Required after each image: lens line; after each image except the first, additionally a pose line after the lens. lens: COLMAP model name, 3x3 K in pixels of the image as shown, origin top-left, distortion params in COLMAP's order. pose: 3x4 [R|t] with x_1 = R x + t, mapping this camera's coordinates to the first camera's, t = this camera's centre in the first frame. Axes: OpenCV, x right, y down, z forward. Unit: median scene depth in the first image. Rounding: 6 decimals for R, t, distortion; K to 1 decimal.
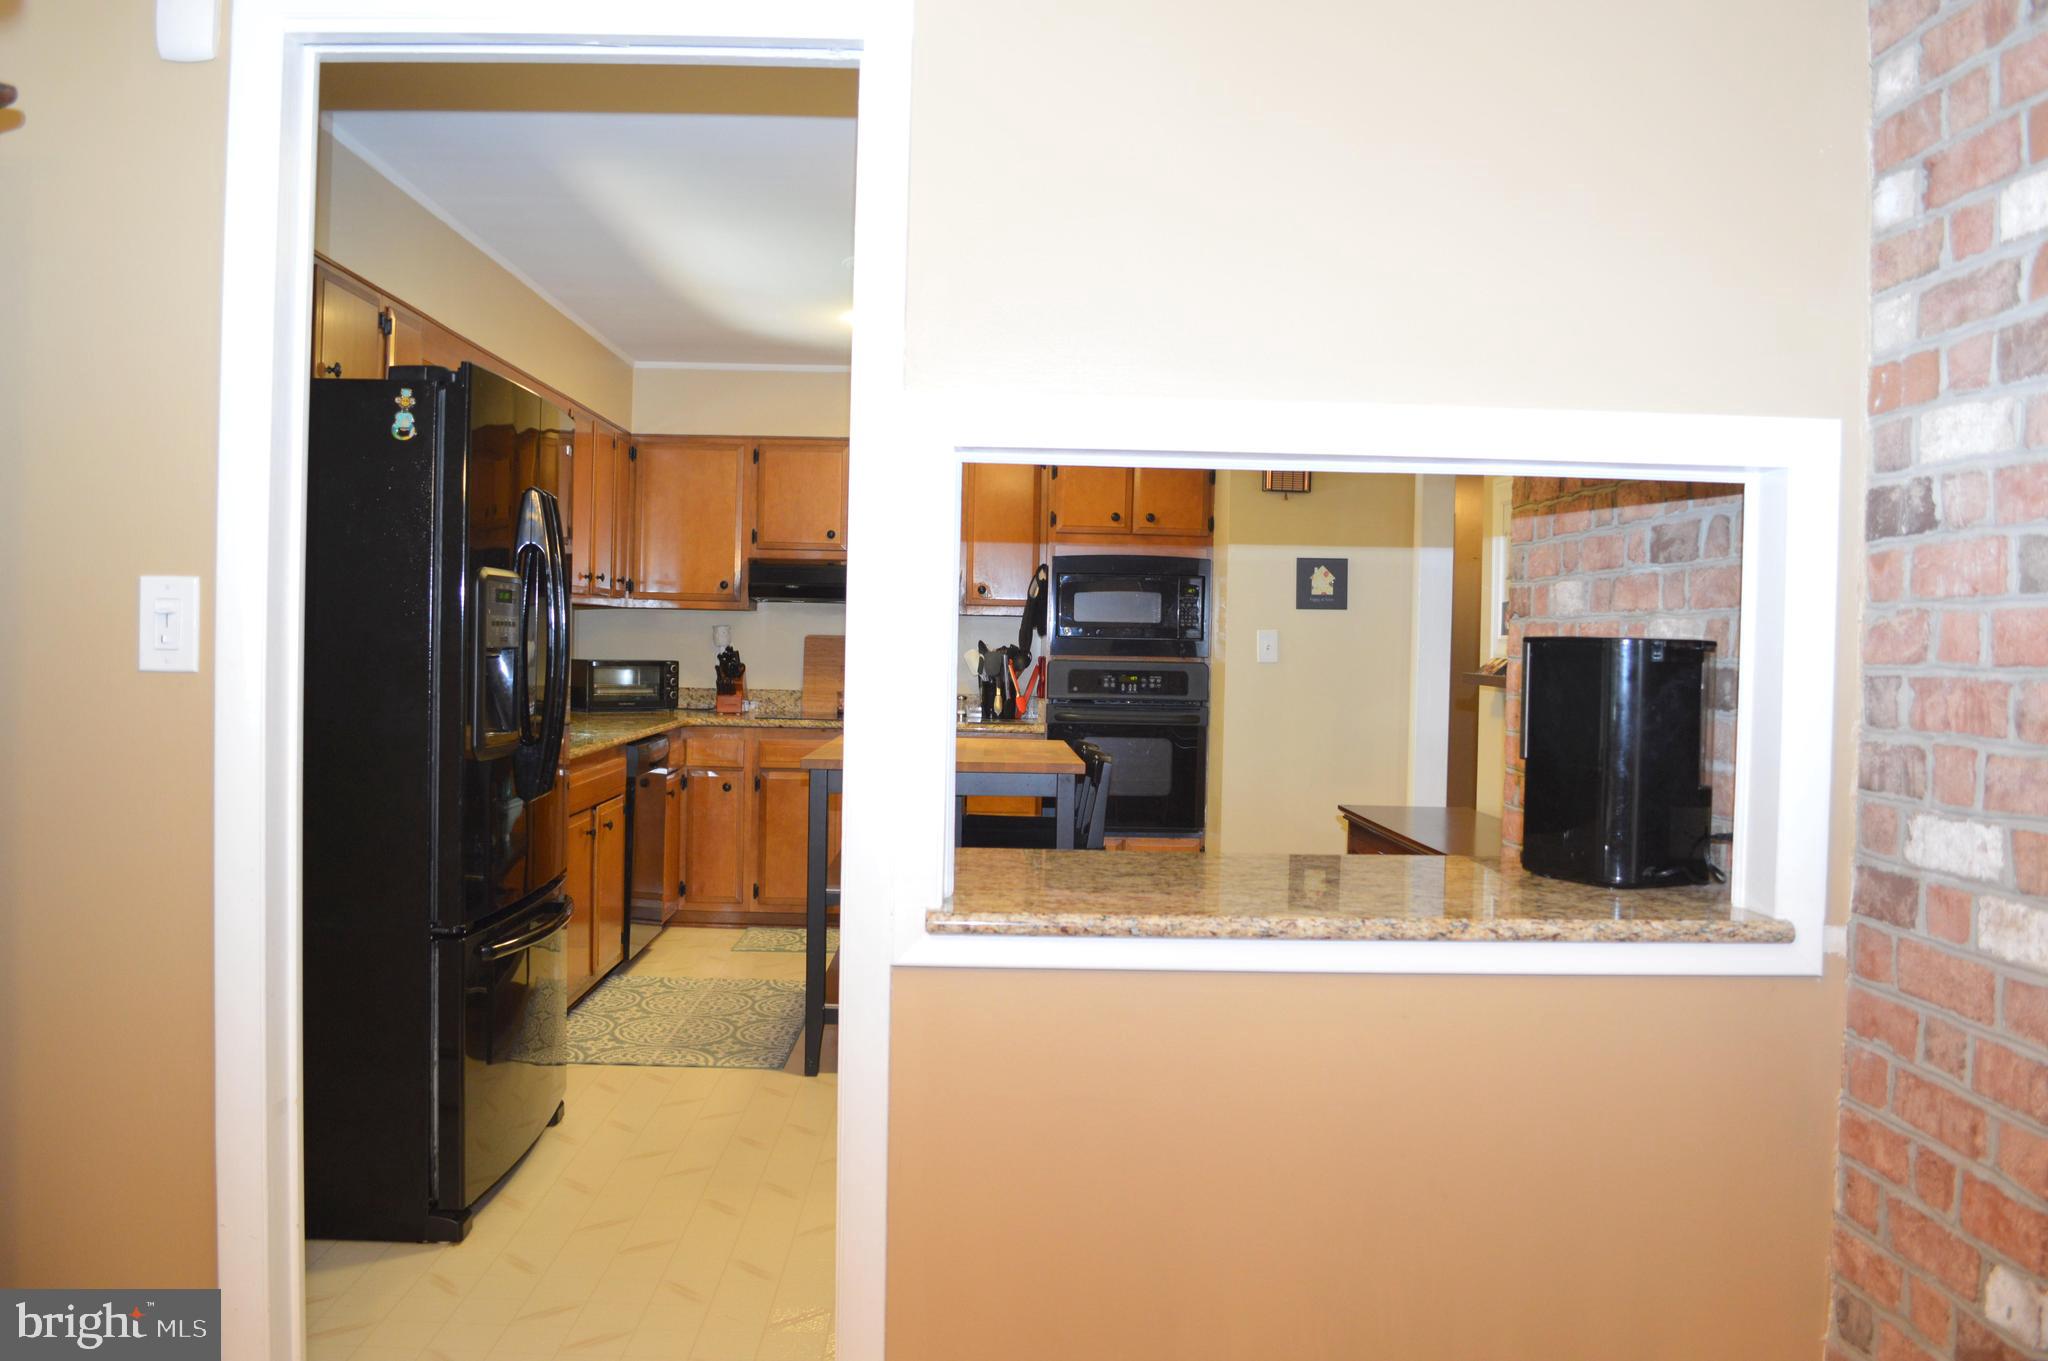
lens RADIAL K [[1634.9, 0, 1018.8], [0, 1634.9, 676.0], [0, 0, 1]] dist [-0.080046, 0.005210]
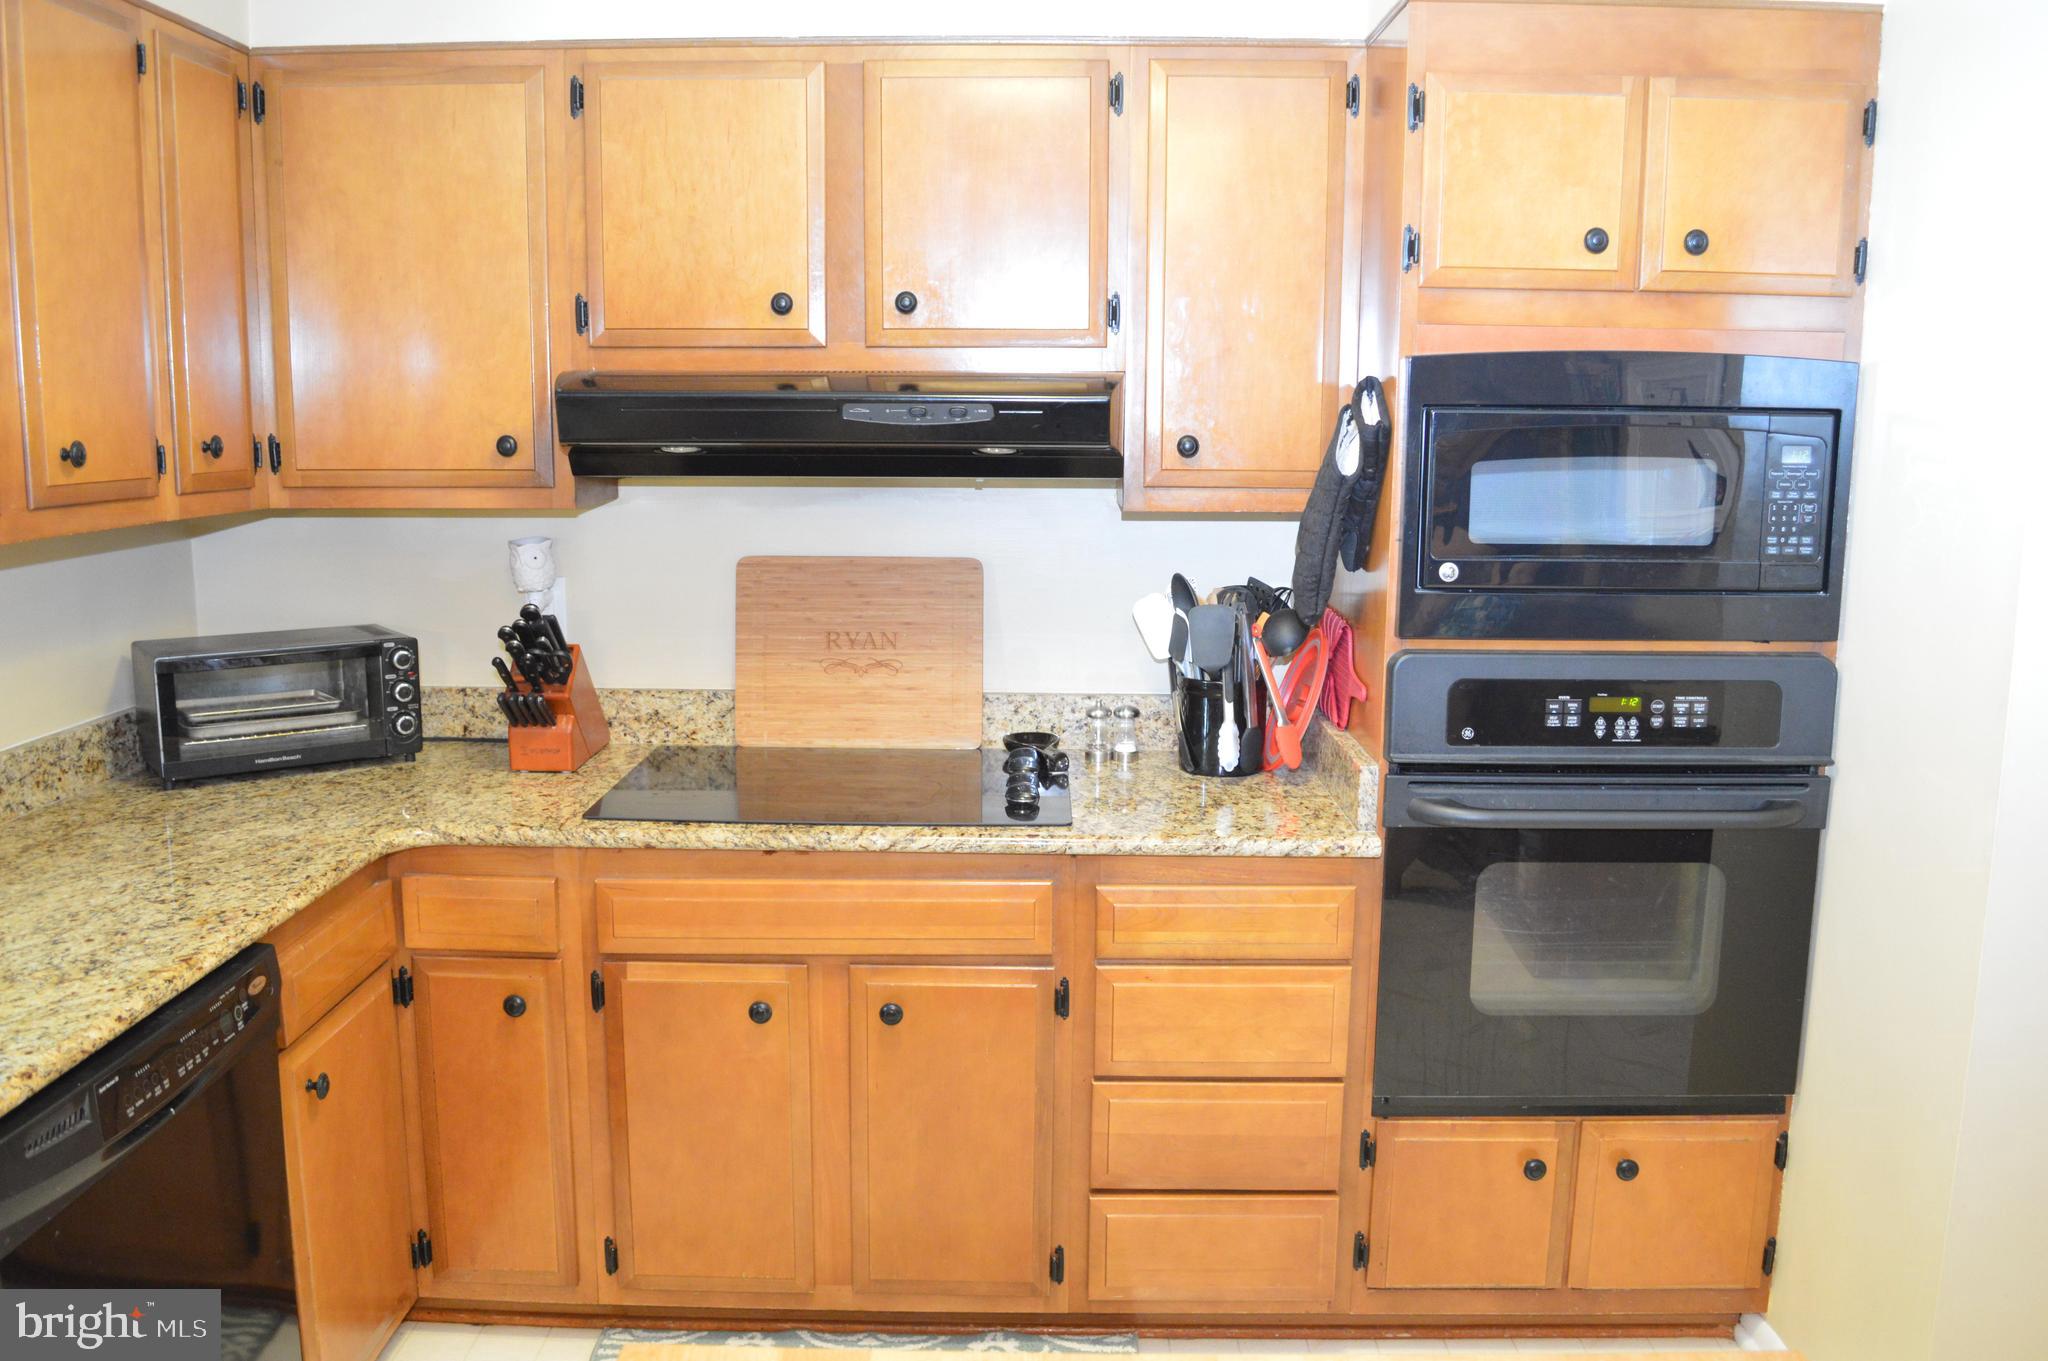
lens RADIAL K [[1634.9, 0, 1002.4], [0, 1634.9, 678.1], [0, 0, 1]] dist [-0.080046, 0.005210]
pose [[0.998814, -0.008829, -0.047882, -0.048396], [0.015340, 0.990400, 0.137380, -0.052947], [0.046209, -0.137951, 0.989360, 0.630945]]
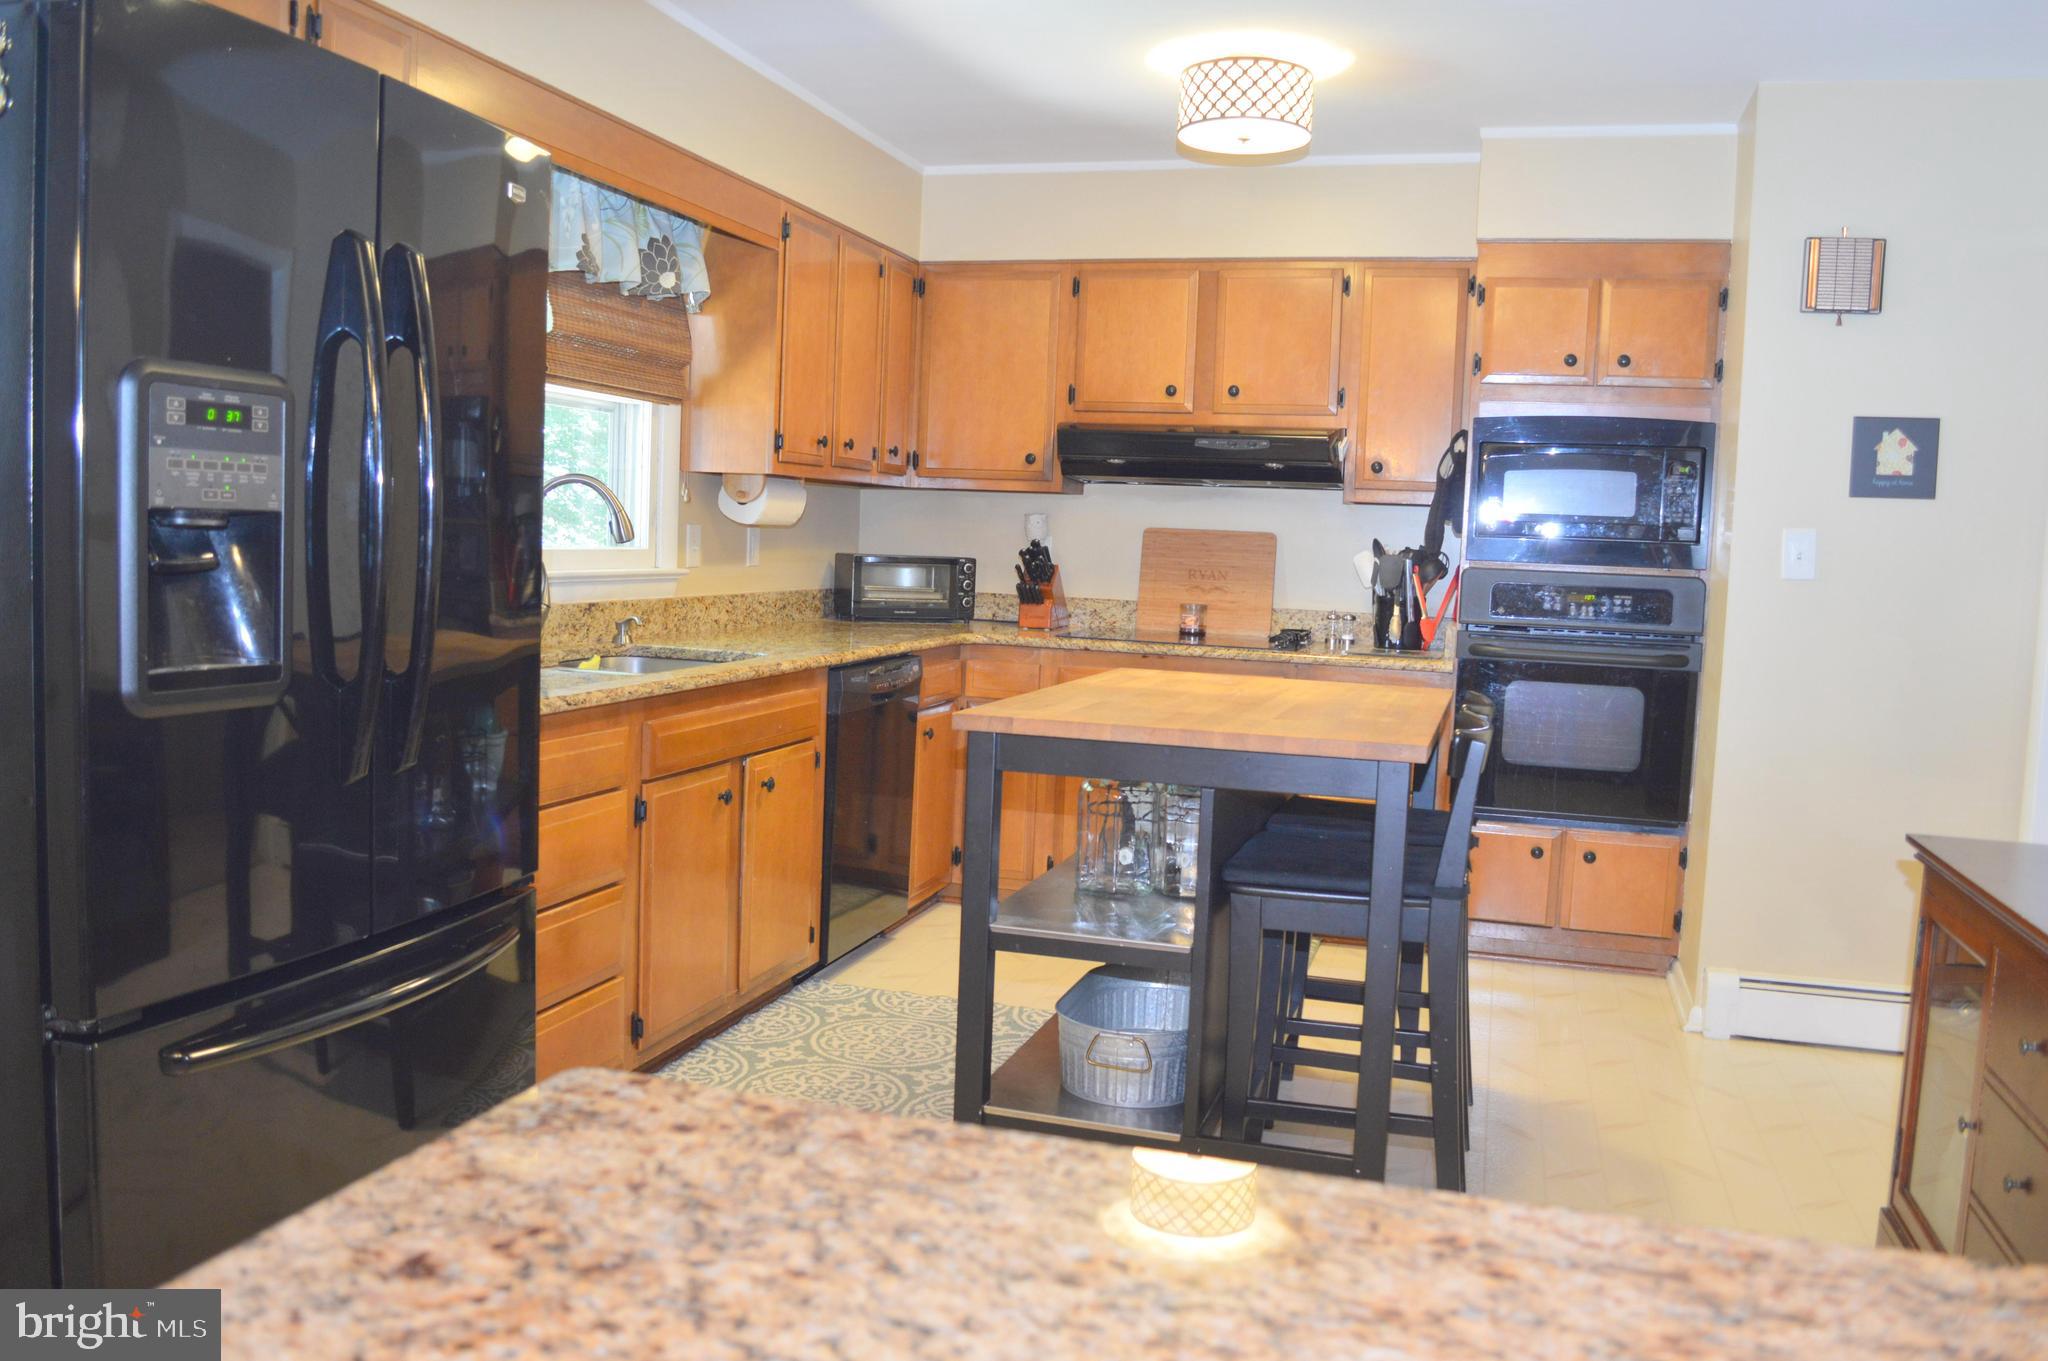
lens RADIAL K [[1634.9, 0, 1016.0], [0, 1634.9, 673.5], [0, 0, 1]] dist [-0.080046, 0.005210]
pose [[0.950174, 0.041369, -0.308964, 0.051605], [-0.024615, 0.998017, 0.057929, -0.000163], [0.310748, -0.047438, 0.949308, 0.276735]]
